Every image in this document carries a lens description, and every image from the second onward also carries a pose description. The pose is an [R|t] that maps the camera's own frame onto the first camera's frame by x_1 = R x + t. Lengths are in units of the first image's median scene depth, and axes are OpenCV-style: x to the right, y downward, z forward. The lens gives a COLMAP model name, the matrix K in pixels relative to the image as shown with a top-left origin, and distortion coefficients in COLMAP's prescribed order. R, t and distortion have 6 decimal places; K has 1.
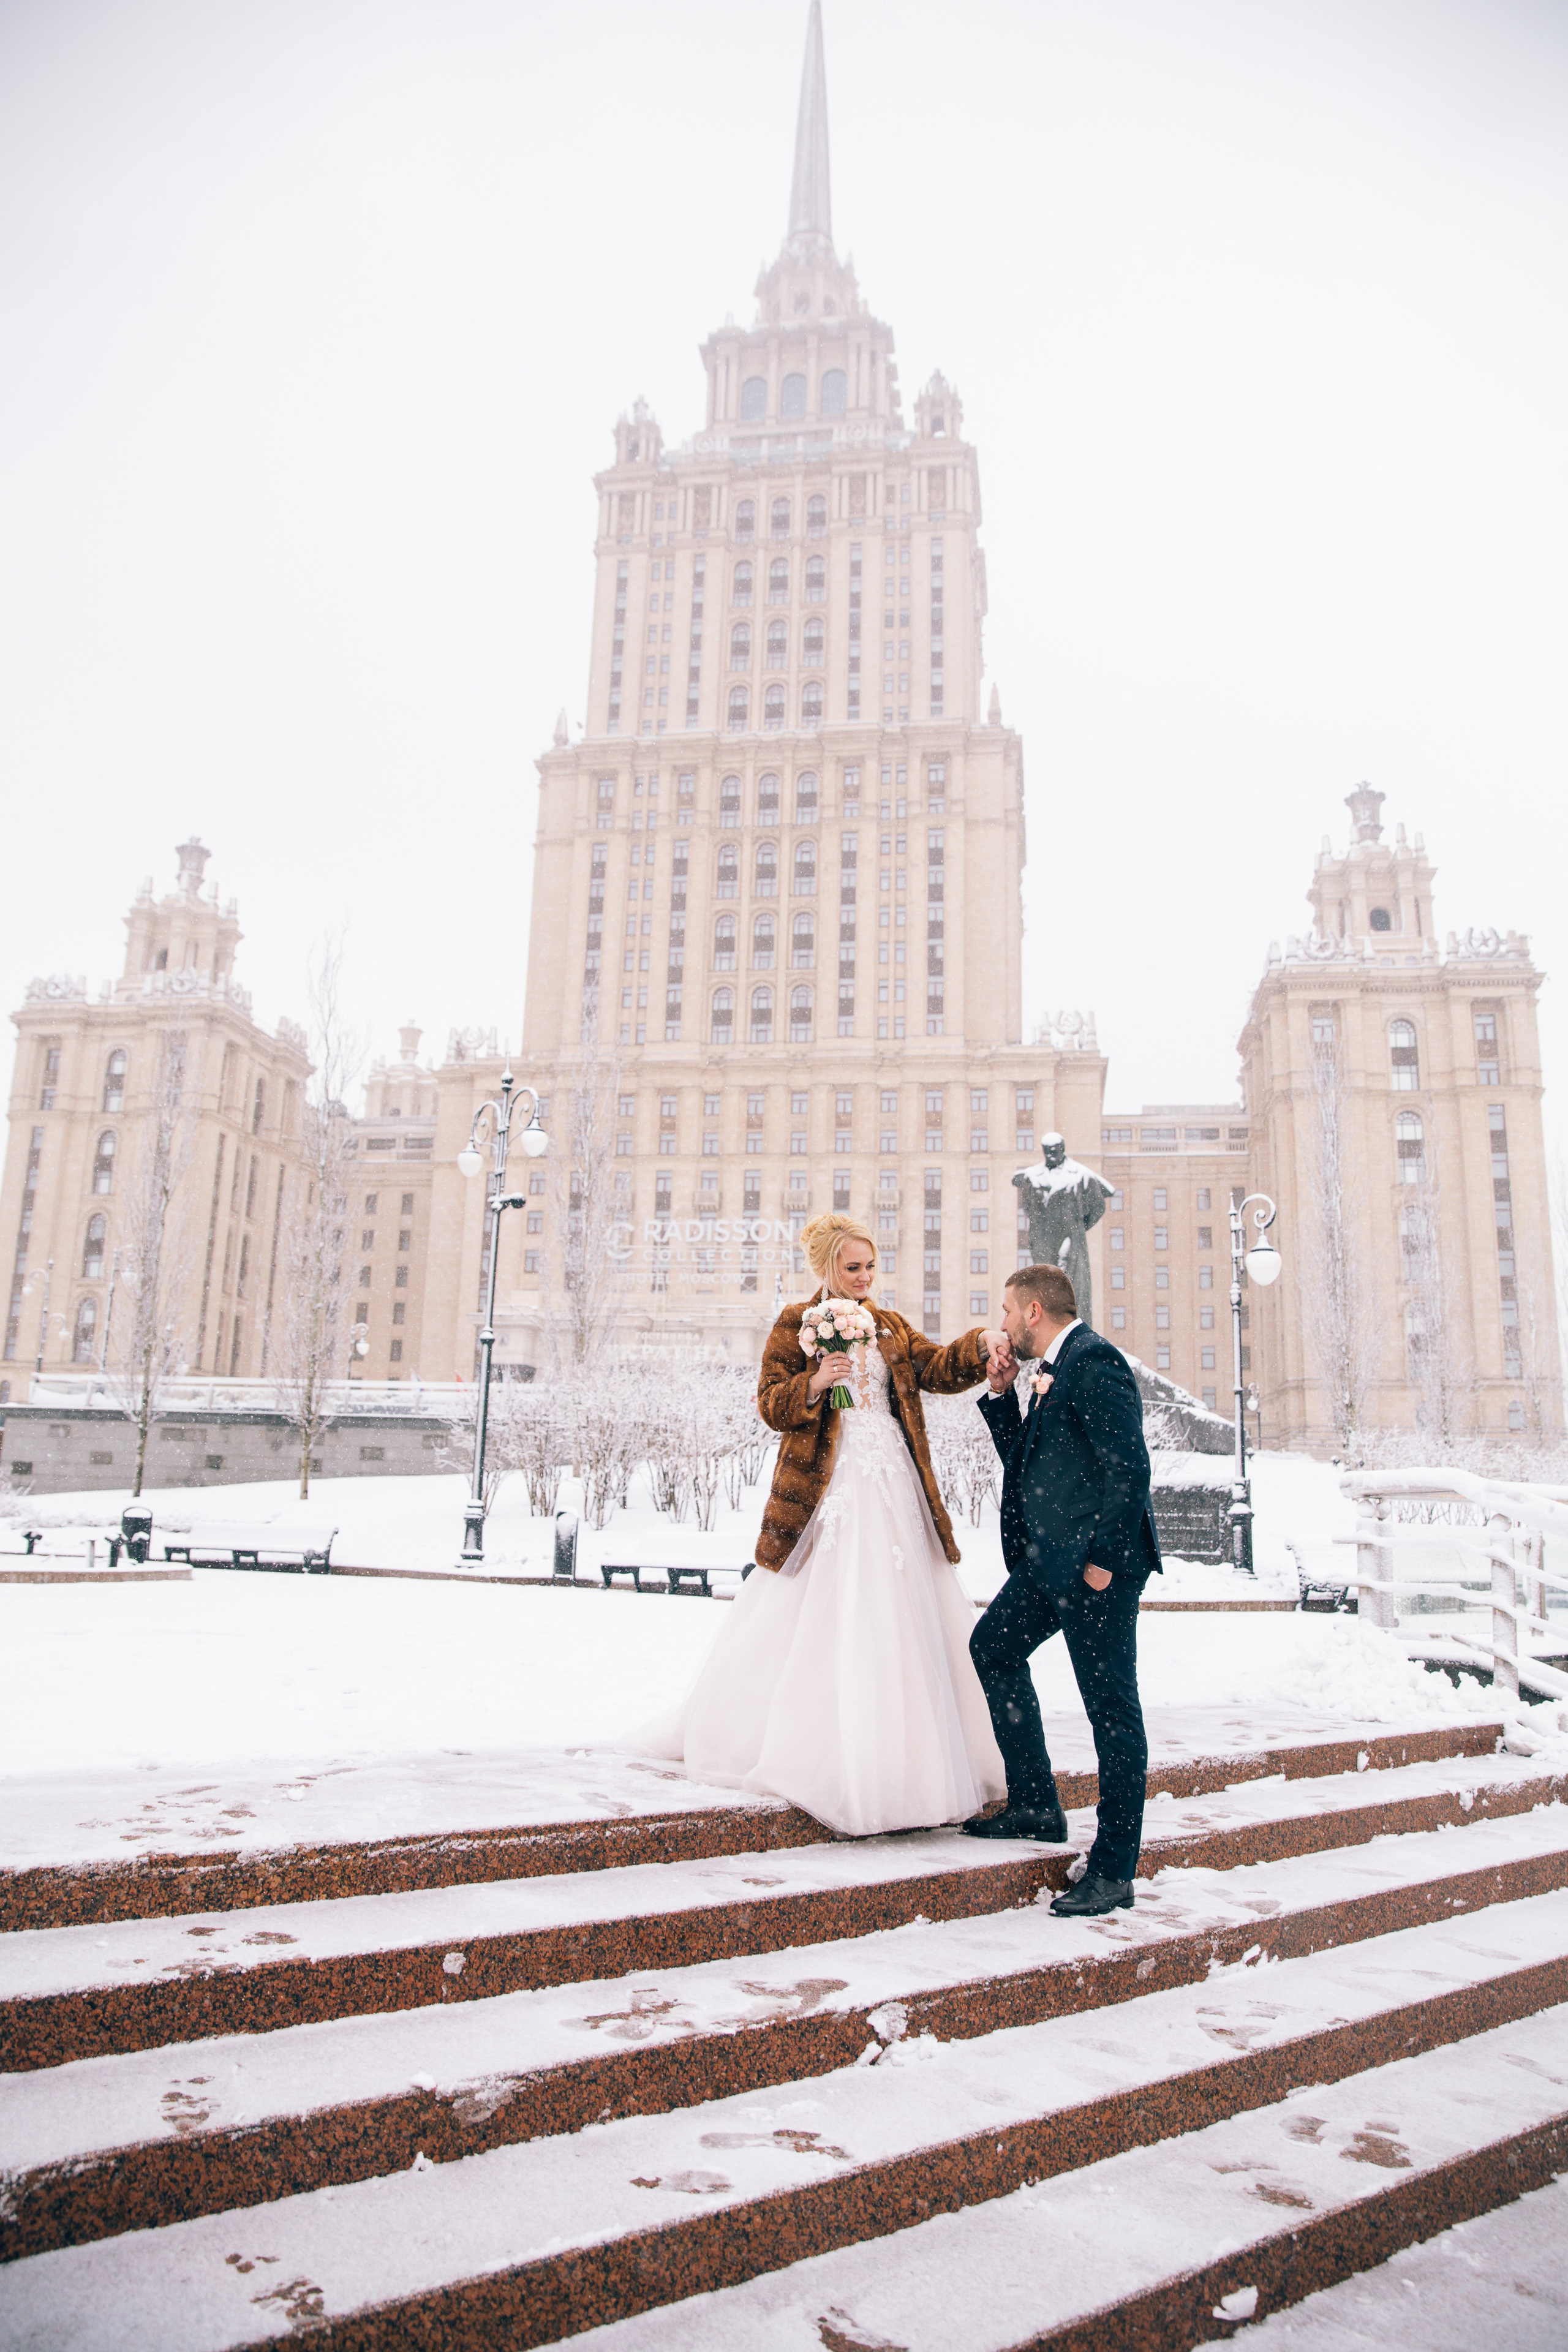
lens RADIAL K [[1682.2, 0, 791.7], [0, 1682.2, 1196.1], [0, 0, 1]] dist [-0.098843, 0.086515]
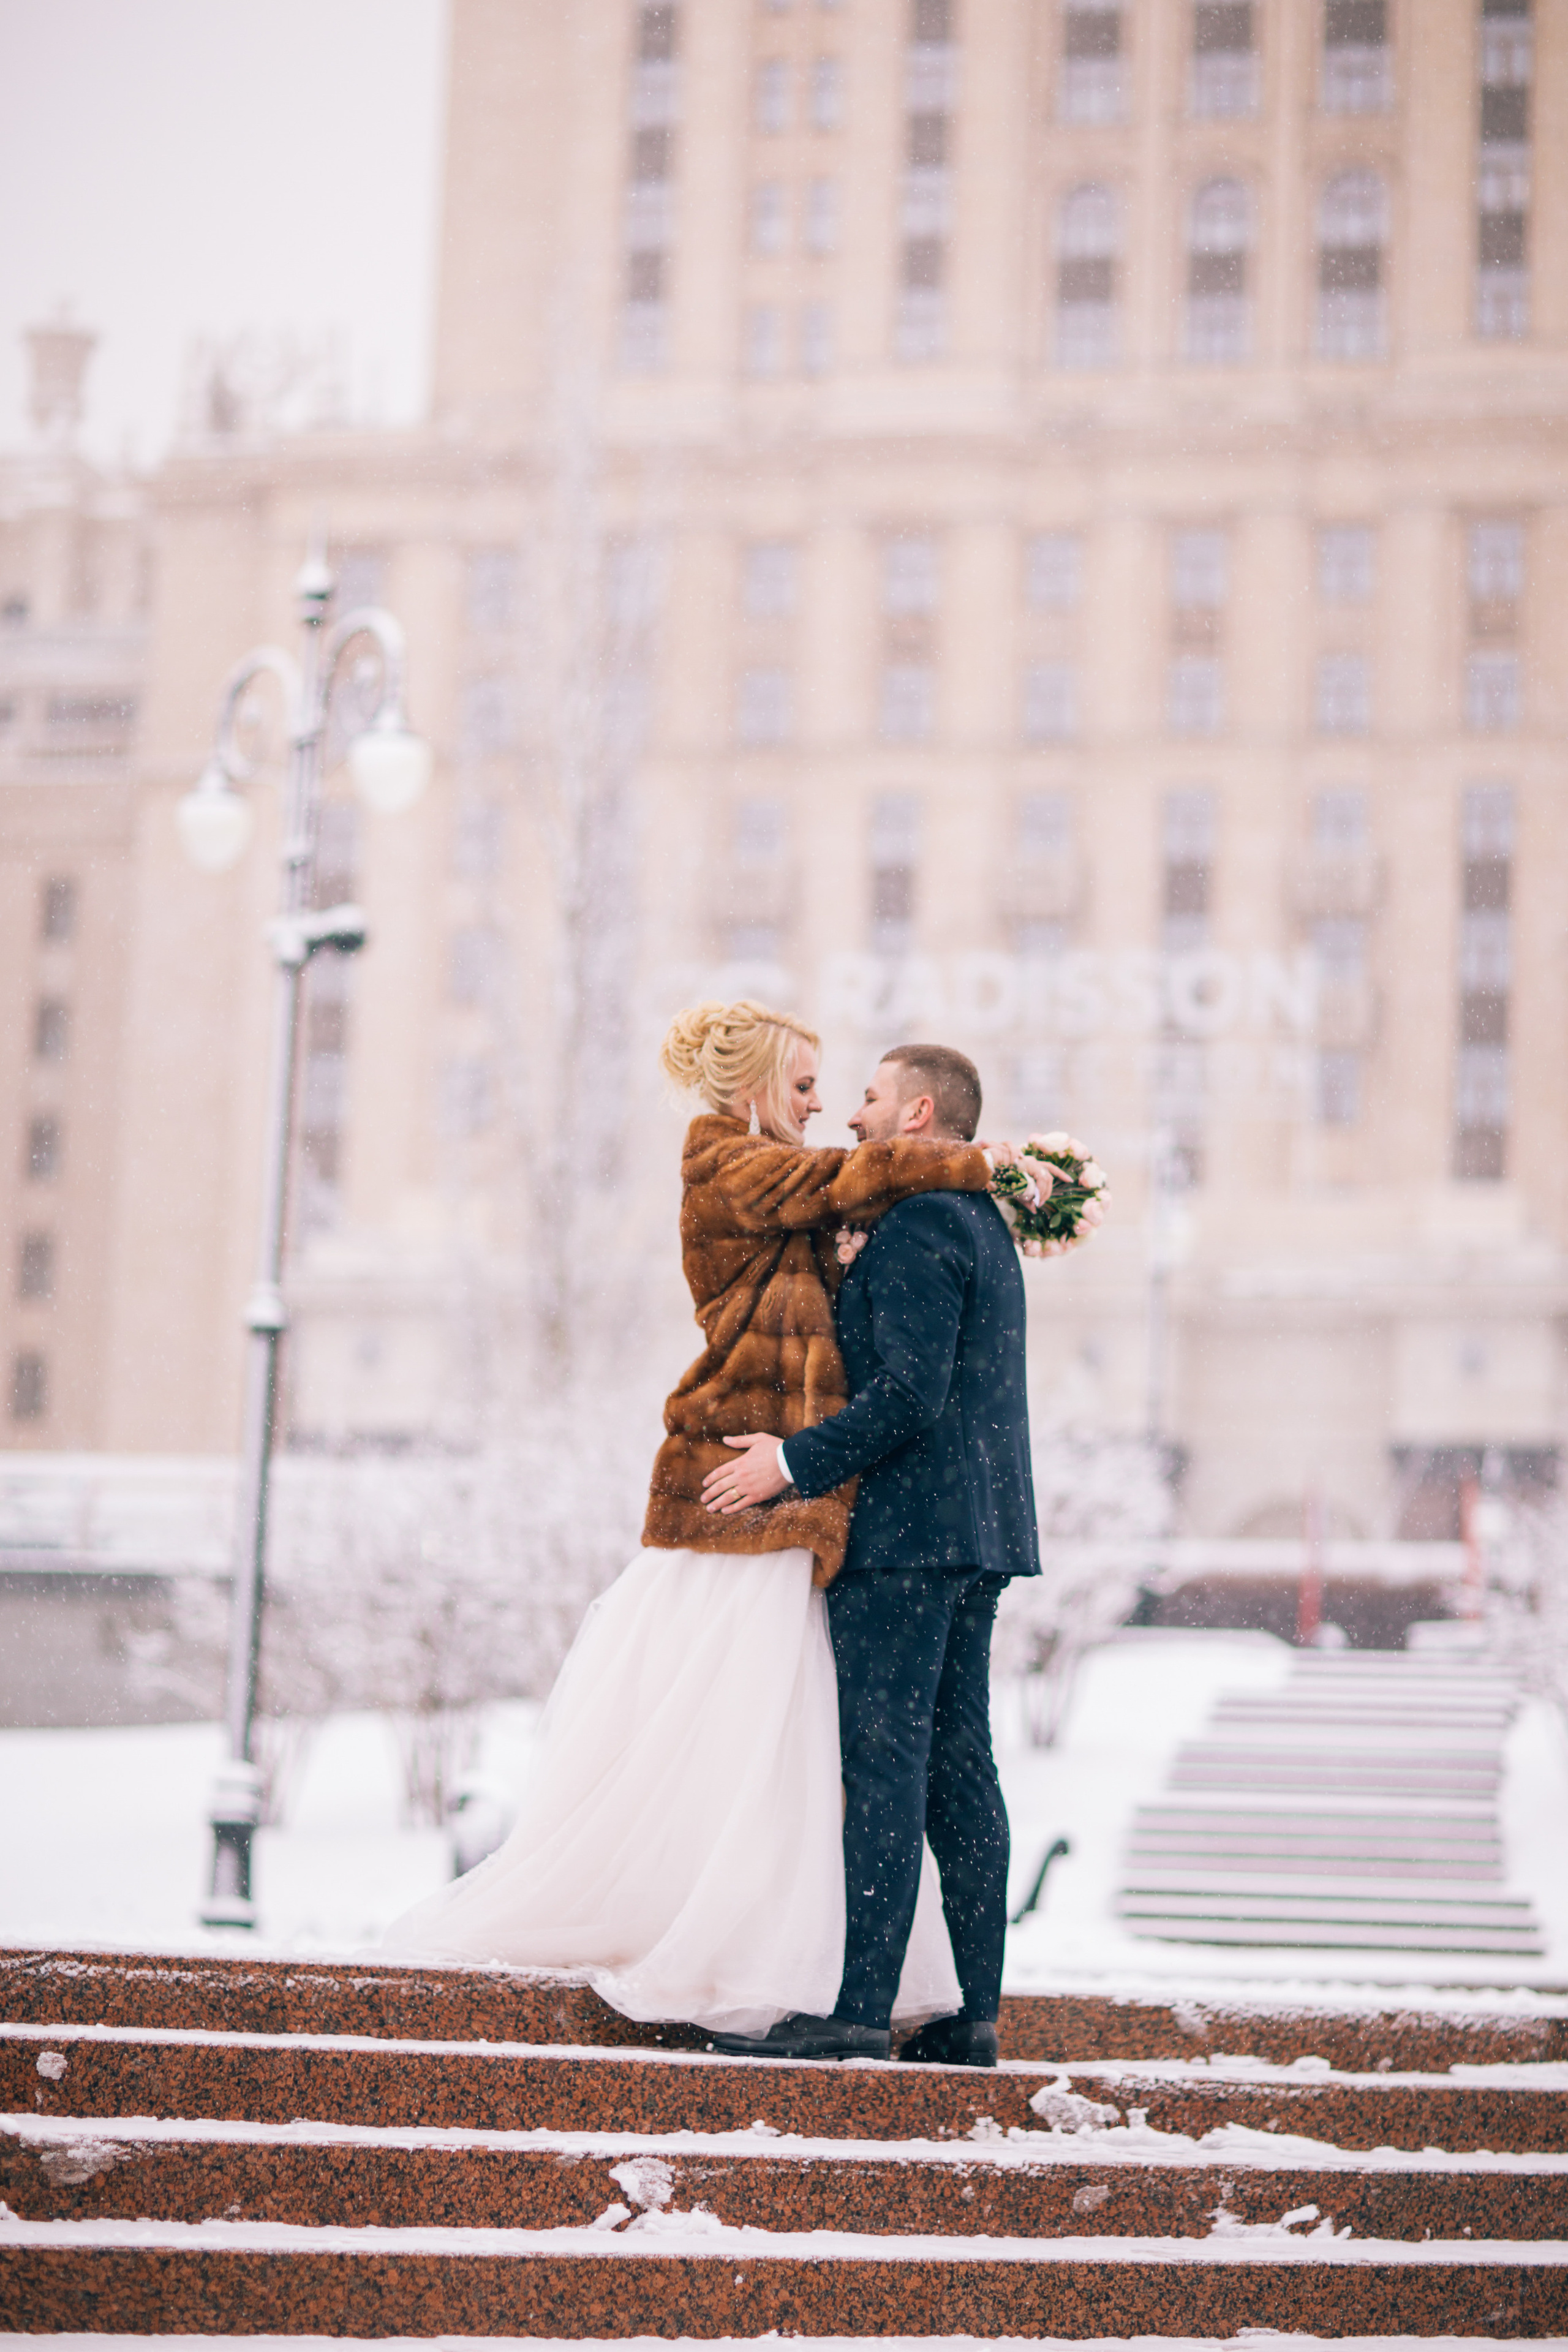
lens RADIAL K [[5711.5, 0, 784.0], [0, 5711.5, 1176.0], [0, 0, 1]] dist [-0.043612, -0.833801]
pose [[0.994973, -0.003393, -0.100089, 0.044027], [0.008762, 0.998542, 0.053255, -0.008870], [0.099762, -0.053865, 0.993552, -0.172820]]
